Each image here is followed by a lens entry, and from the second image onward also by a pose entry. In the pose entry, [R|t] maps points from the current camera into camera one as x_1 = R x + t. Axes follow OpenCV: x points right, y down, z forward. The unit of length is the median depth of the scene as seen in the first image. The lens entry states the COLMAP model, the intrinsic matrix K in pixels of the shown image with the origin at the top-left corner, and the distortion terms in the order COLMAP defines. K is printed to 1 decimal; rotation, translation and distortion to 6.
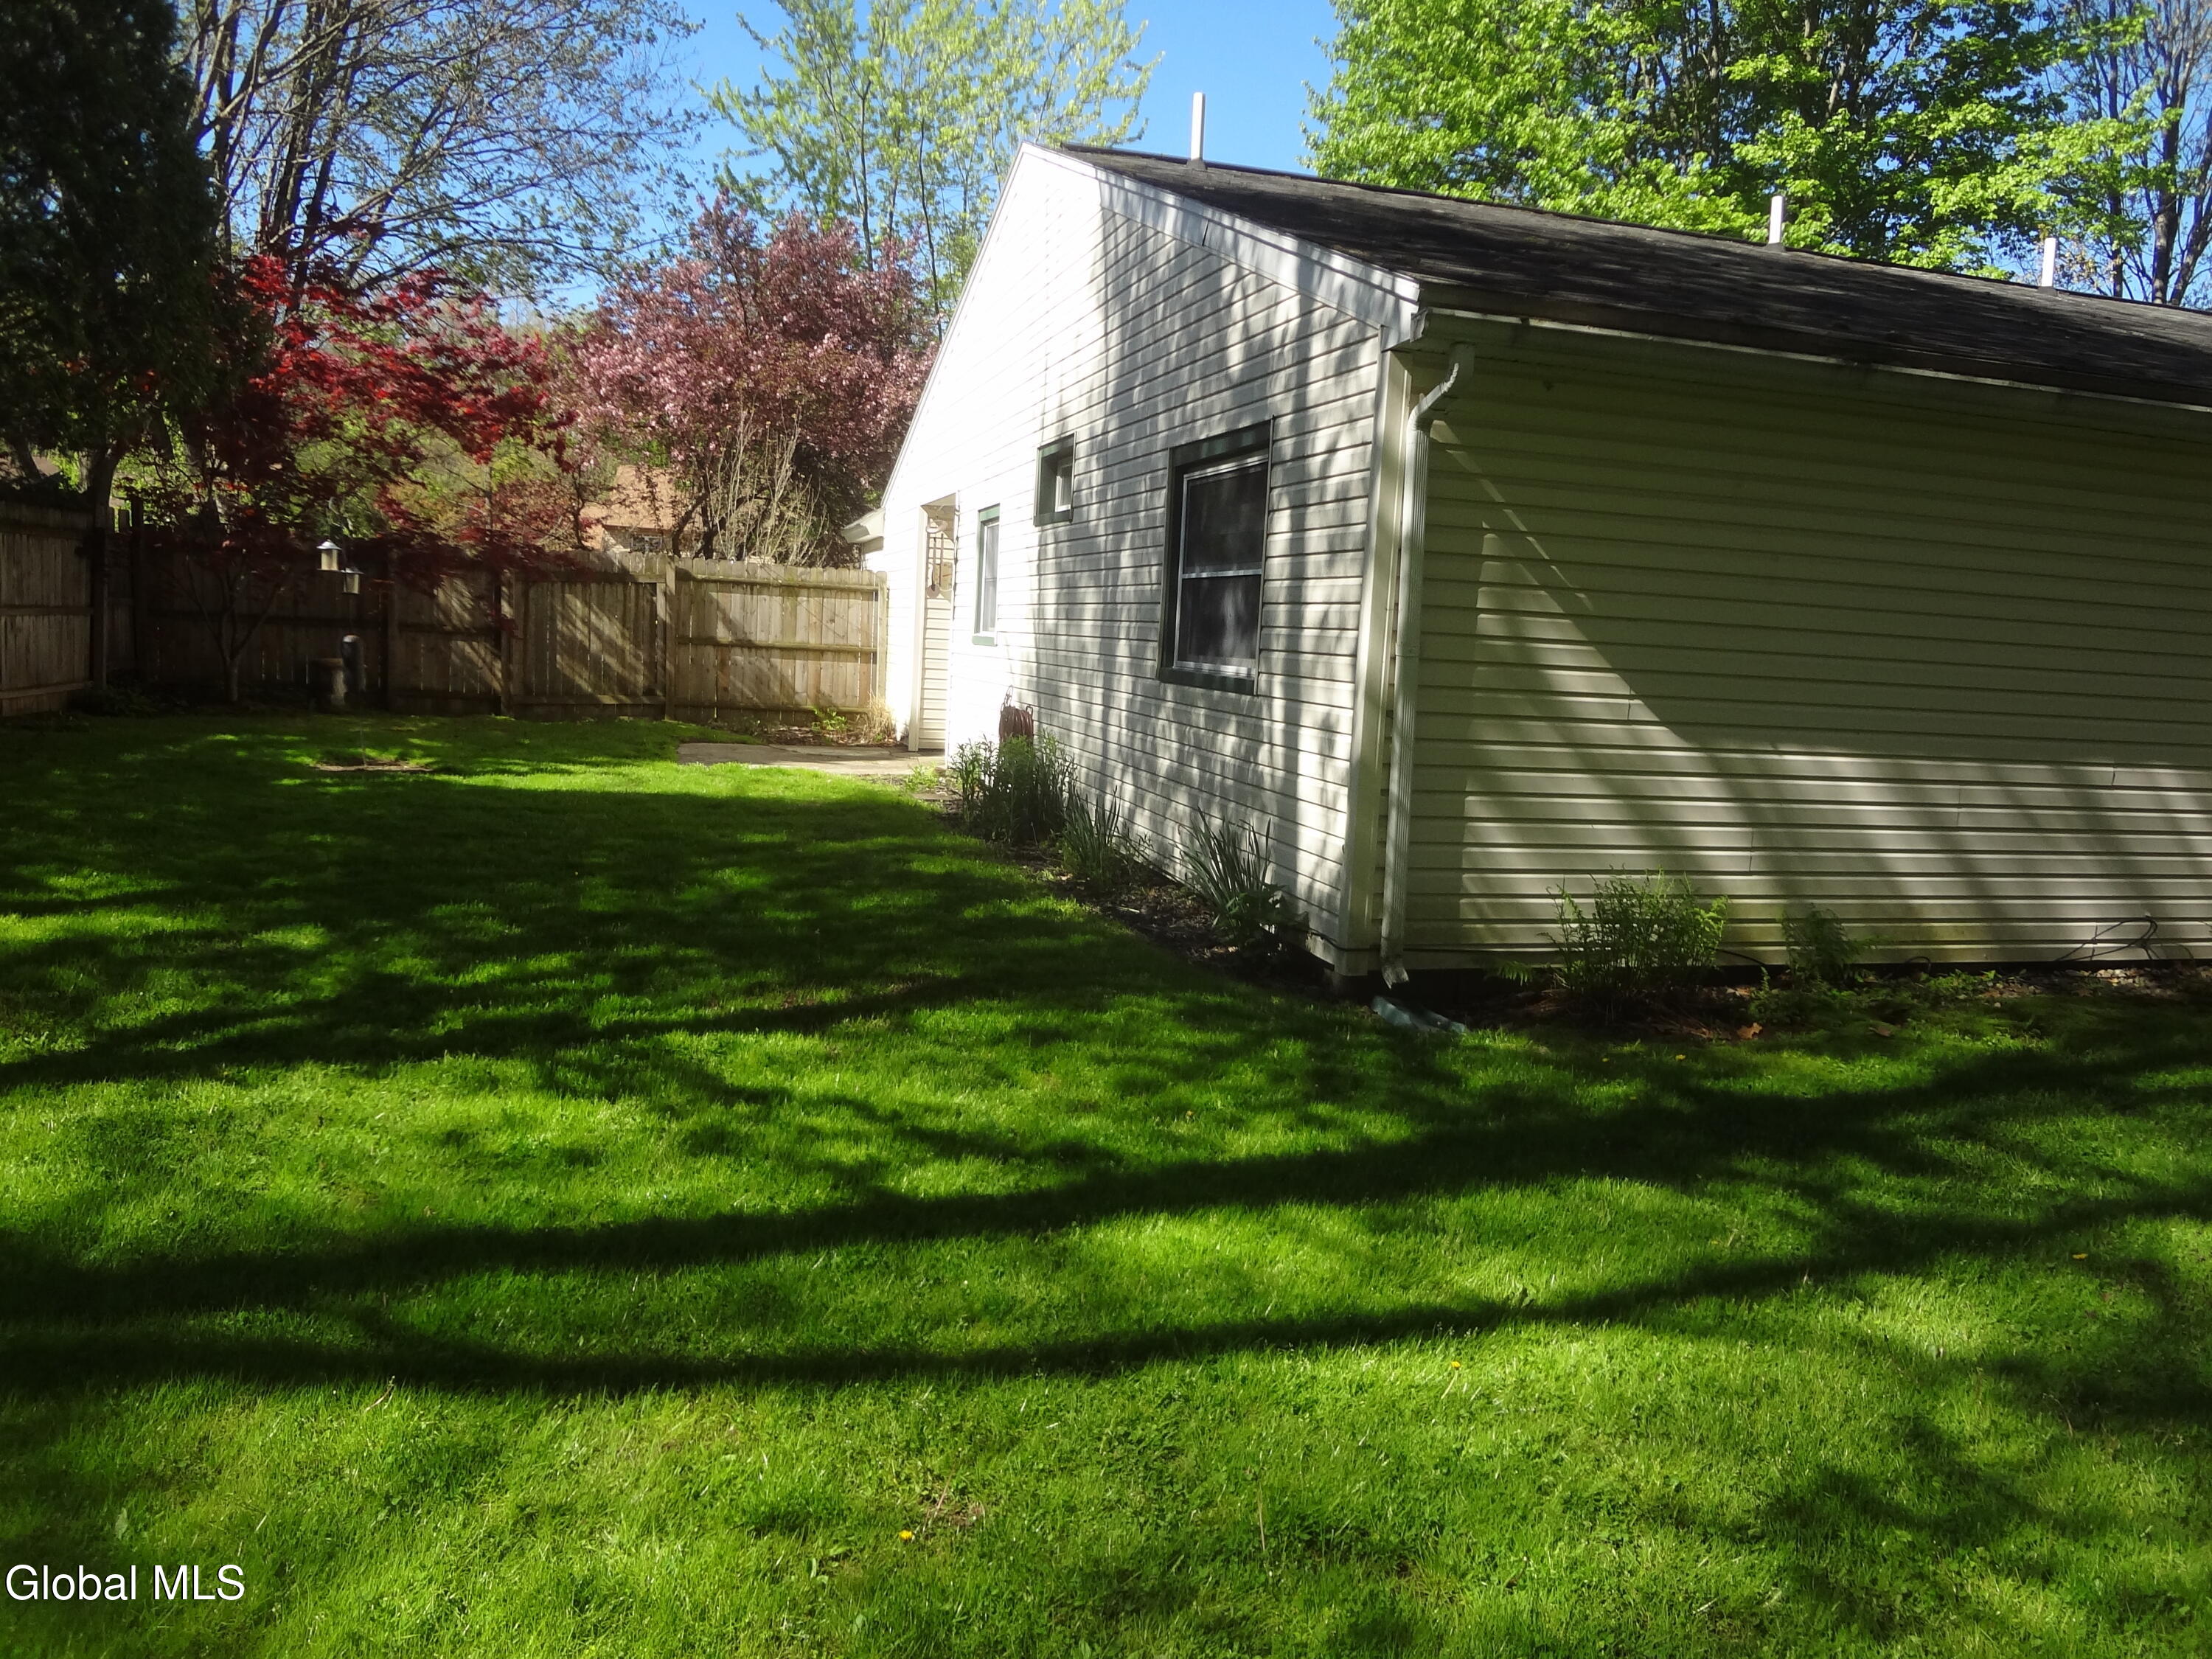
lens RADIAL K [[1629.4, 0, 1107.6], [0, 1629.4, 796.9], [0, 0, 1]] dist [-0.060512, -0.000705]
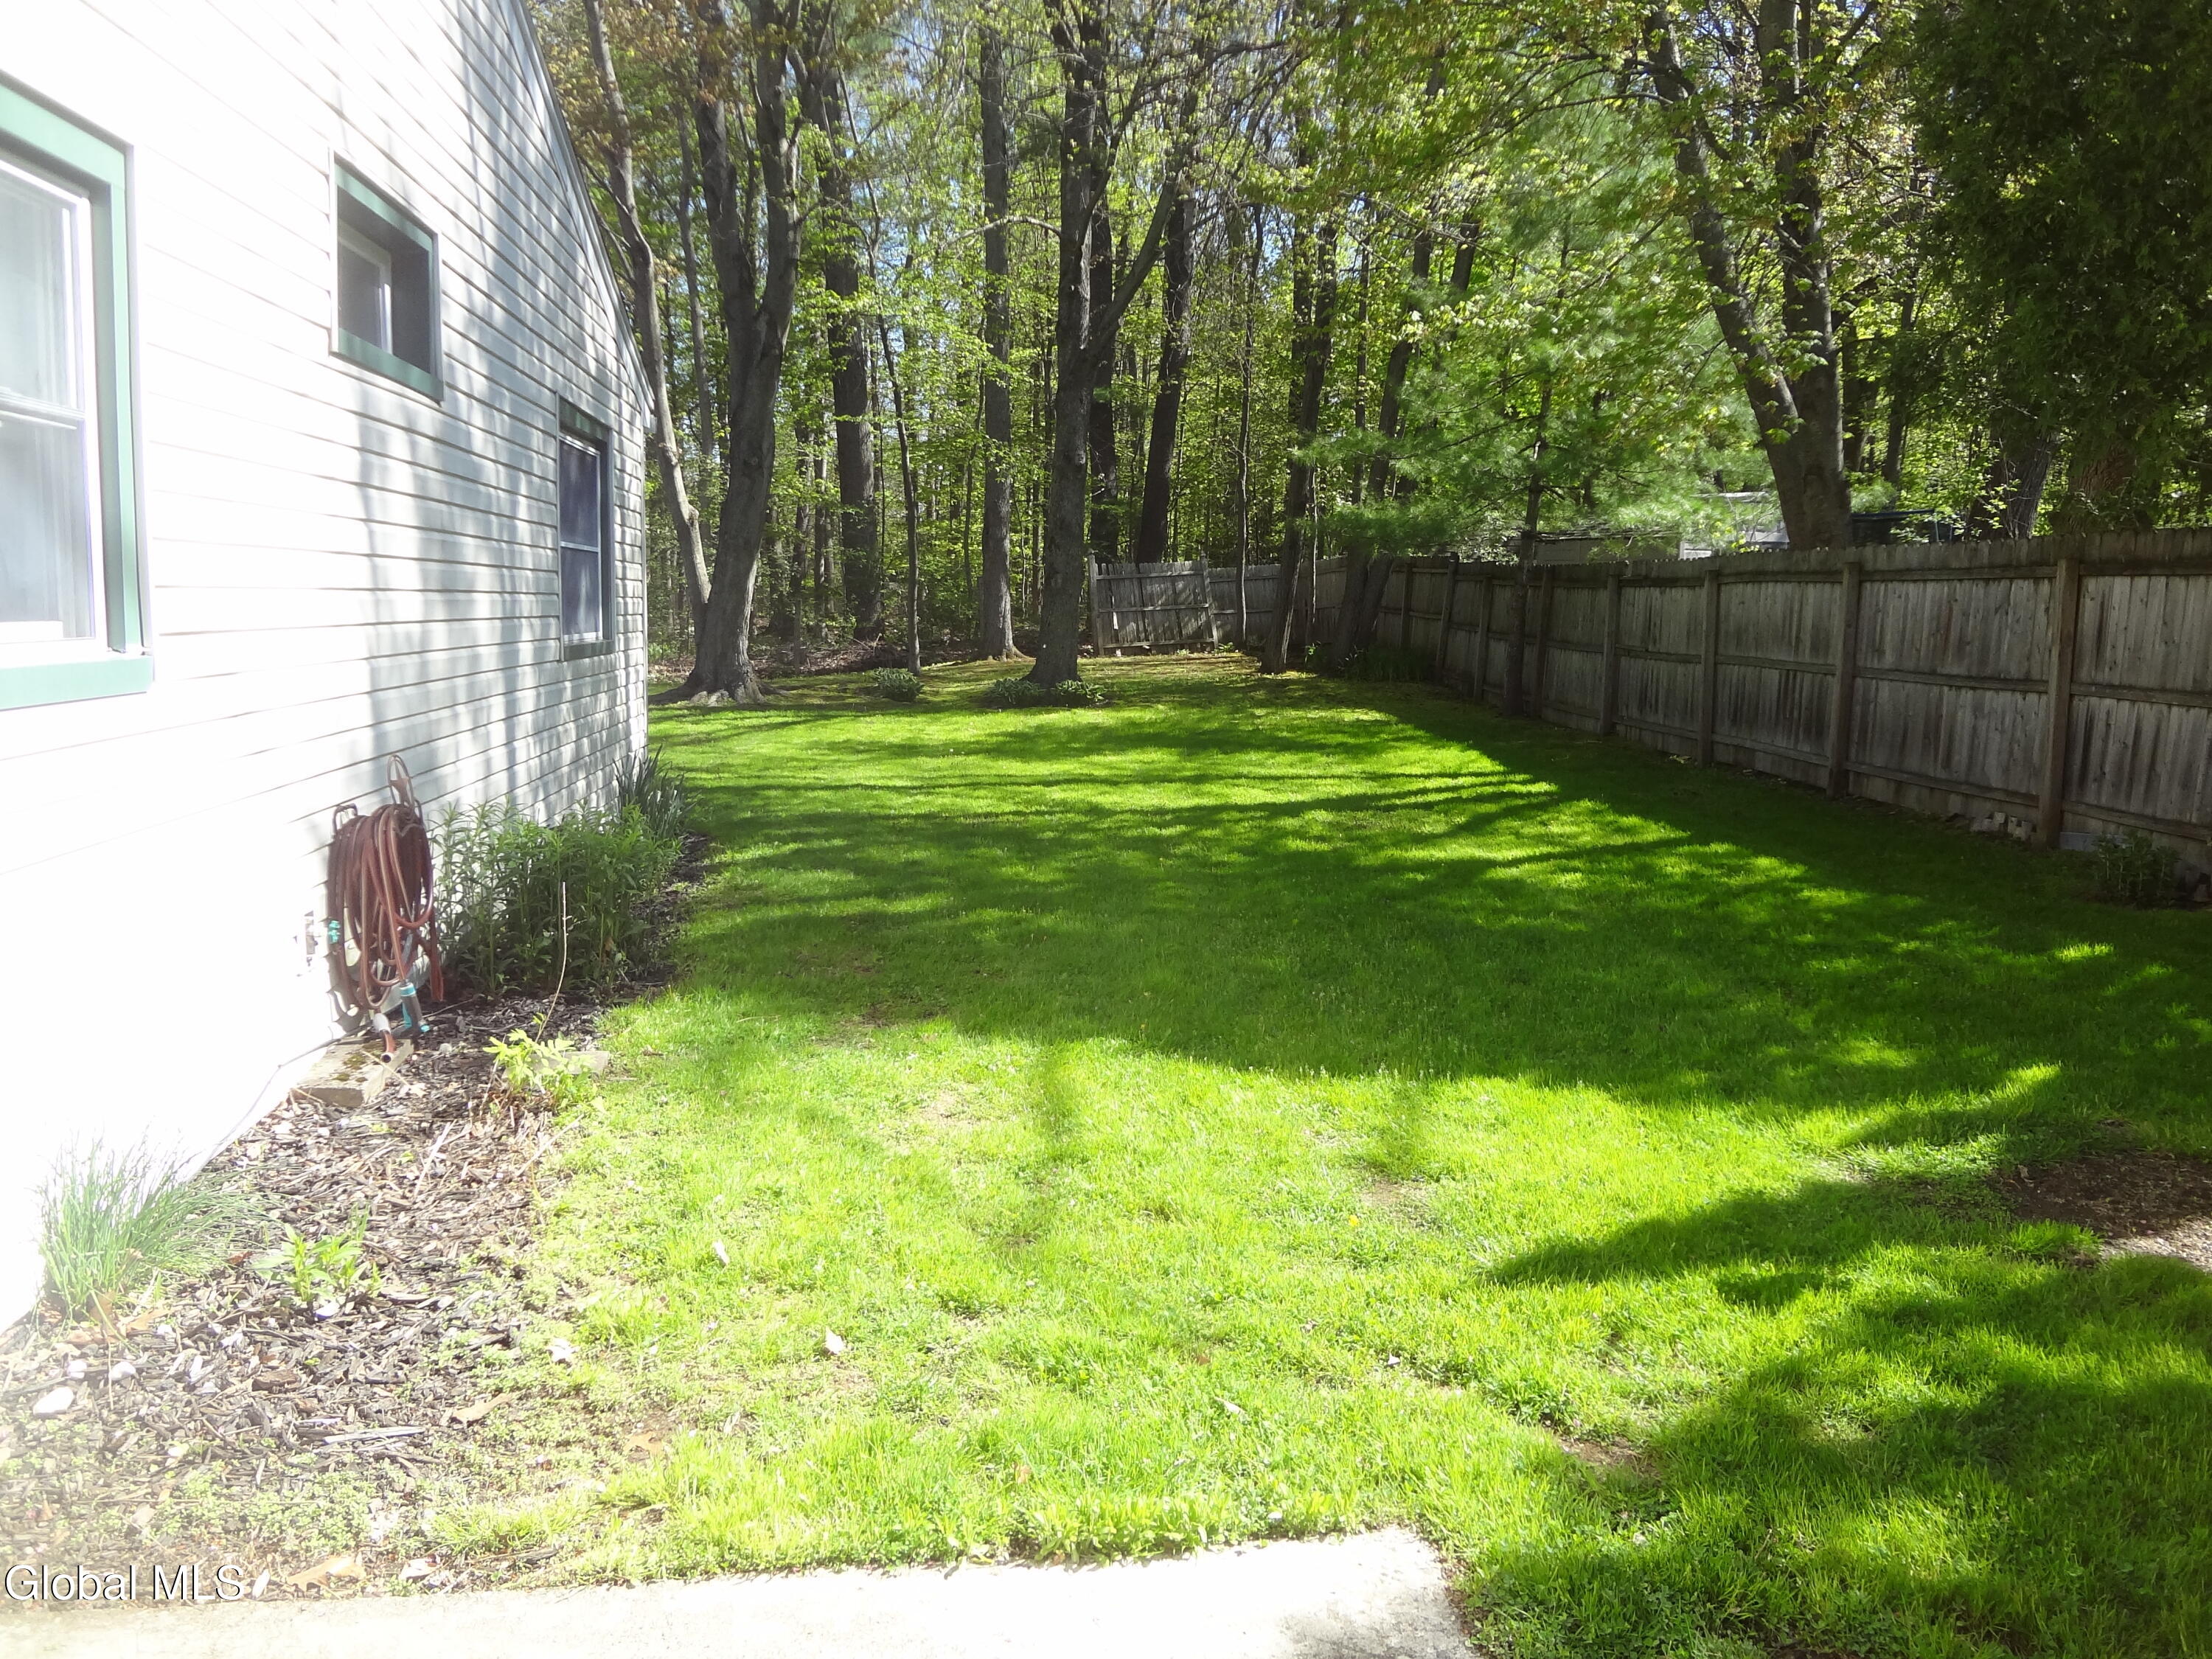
lens RADIAL K [[1629.2, 0, 1106.5], [0, 1629.2, 778.8], [0, 0, 1]] dist [-0.049023, 0.000490]
pose [[-0.986426, -0.088598, 0.138255, -0.386224], [-0.058209, 0.975945, 0.210102, -0.210377], [-0.153543, 0.199202, -0.967855, 1.812310]]
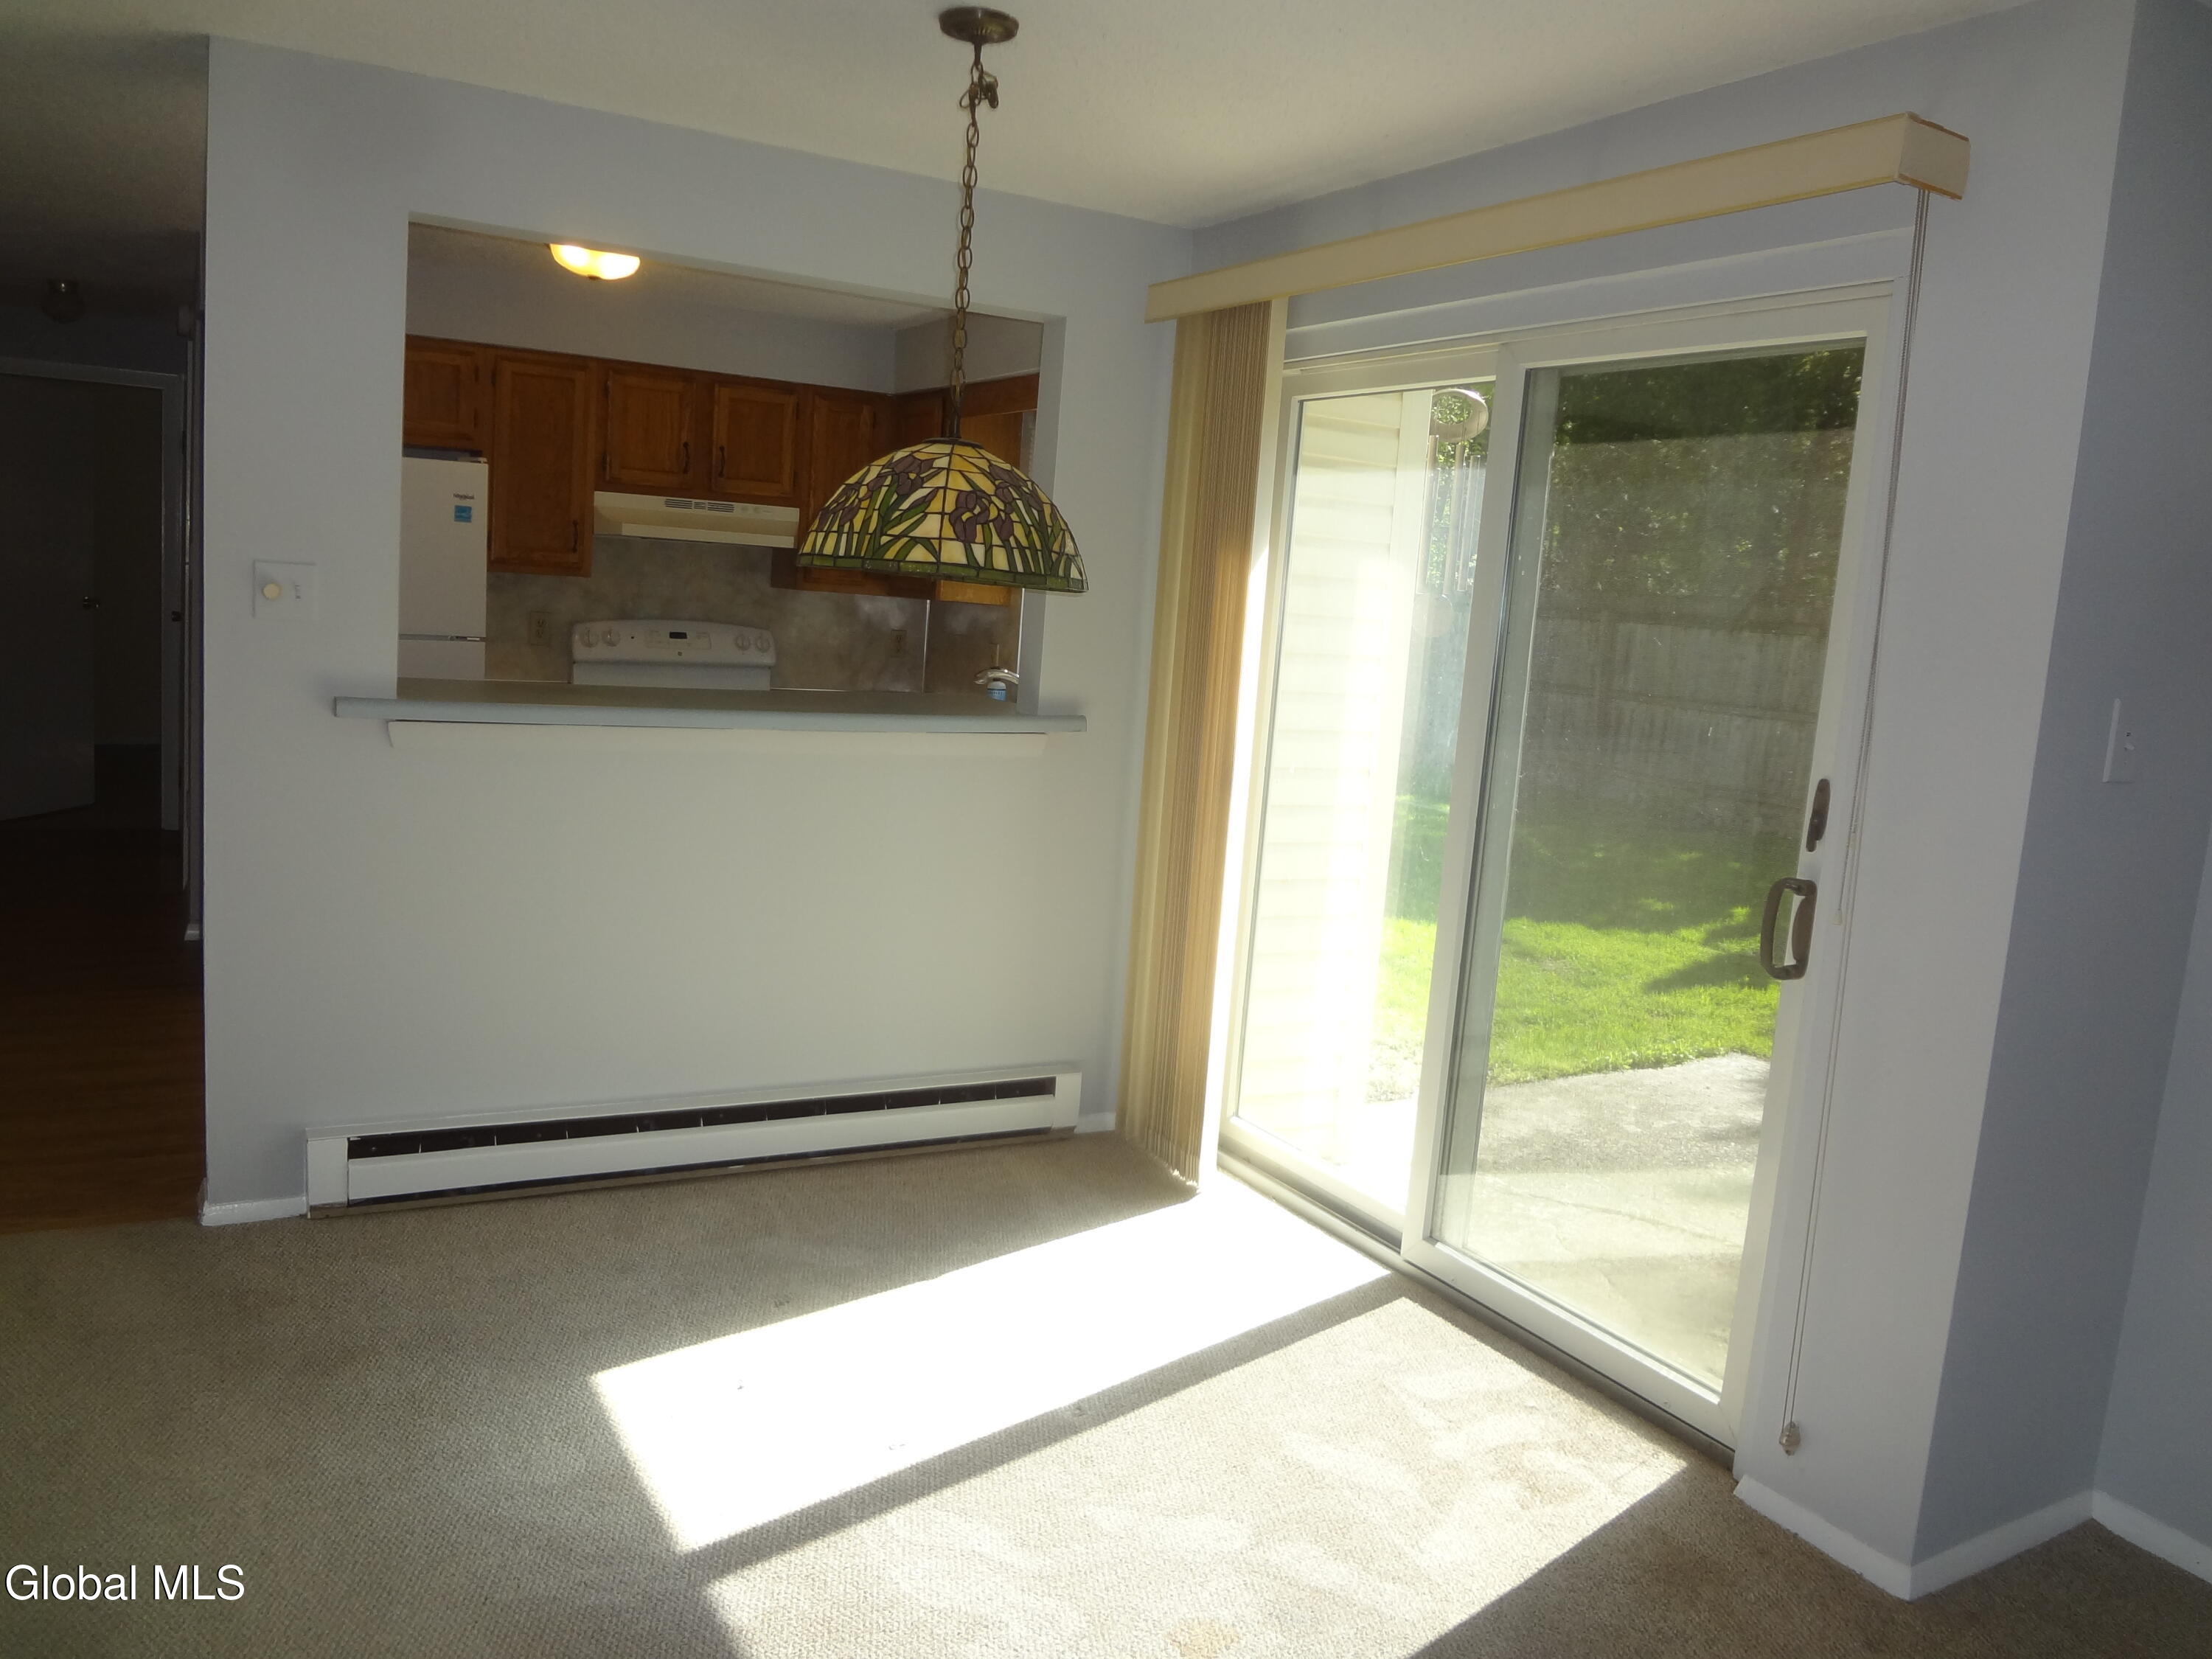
lens RADIAL K [[1632.0, 0, 1105.9], [0, 1632.0, 773.1], [0, 0, 1]] dist [-0.062720, 0.002745]
pose [[-0.961778, -0.099073, -0.255281, 0.044170], [-0.150791, 0.969793, 0.191737, -0.244873], [0.228573, 0.222903, -0.947665, 2.142381]]
